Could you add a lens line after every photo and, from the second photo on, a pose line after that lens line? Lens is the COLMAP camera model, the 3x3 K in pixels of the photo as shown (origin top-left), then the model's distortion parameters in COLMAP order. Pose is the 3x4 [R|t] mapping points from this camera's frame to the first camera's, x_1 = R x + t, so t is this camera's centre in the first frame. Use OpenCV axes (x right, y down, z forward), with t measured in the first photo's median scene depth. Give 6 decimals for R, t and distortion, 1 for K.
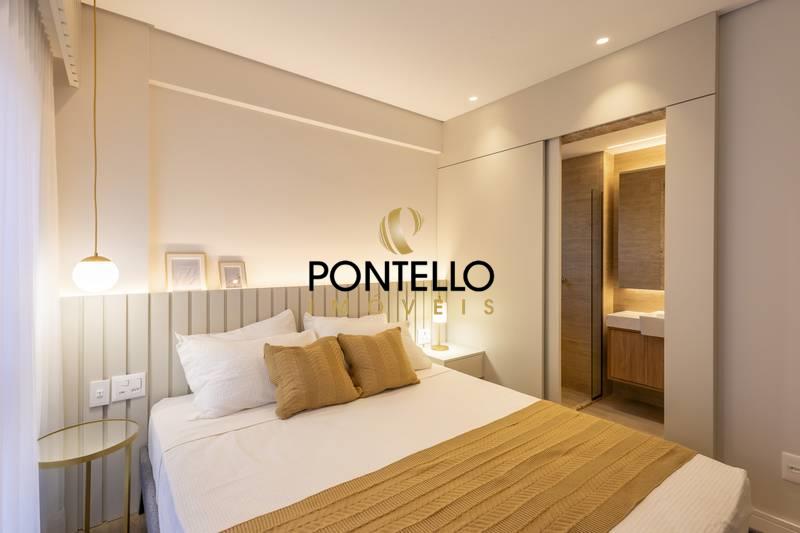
lens RADIAL K [[380.5, 0, 401.4], [0, 380.5, 265.1], [0, 0, 1]] dist [-0.023492, -0.000559]
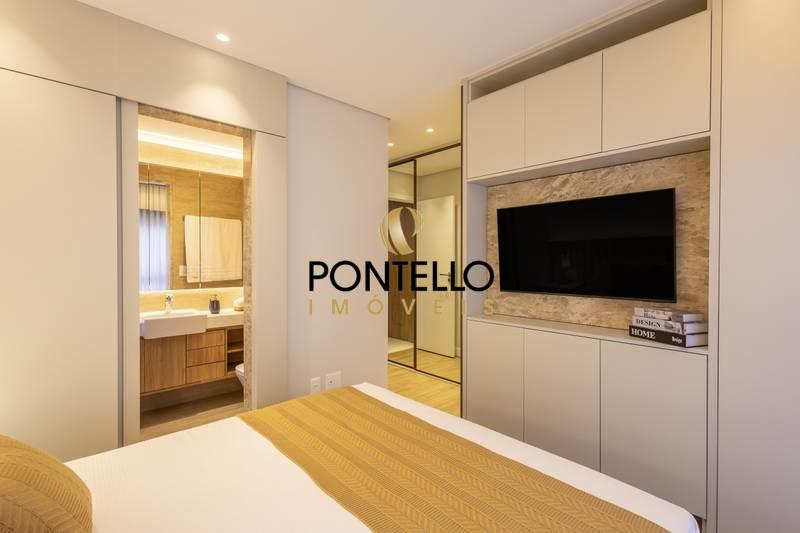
lens RADIAL K [[380.5, 0, 392.6], [0, 380.5, 267.3], [0, 0, 1]] dist [-0.023492, -0.000559]
pose [[-0.084967, -0.010556, 0.996328, -0.507001], [0.006097, 0.999920, 0.011114, 0.000035], [-0.996365, 0.007019, -0.084896, 0.652964]]
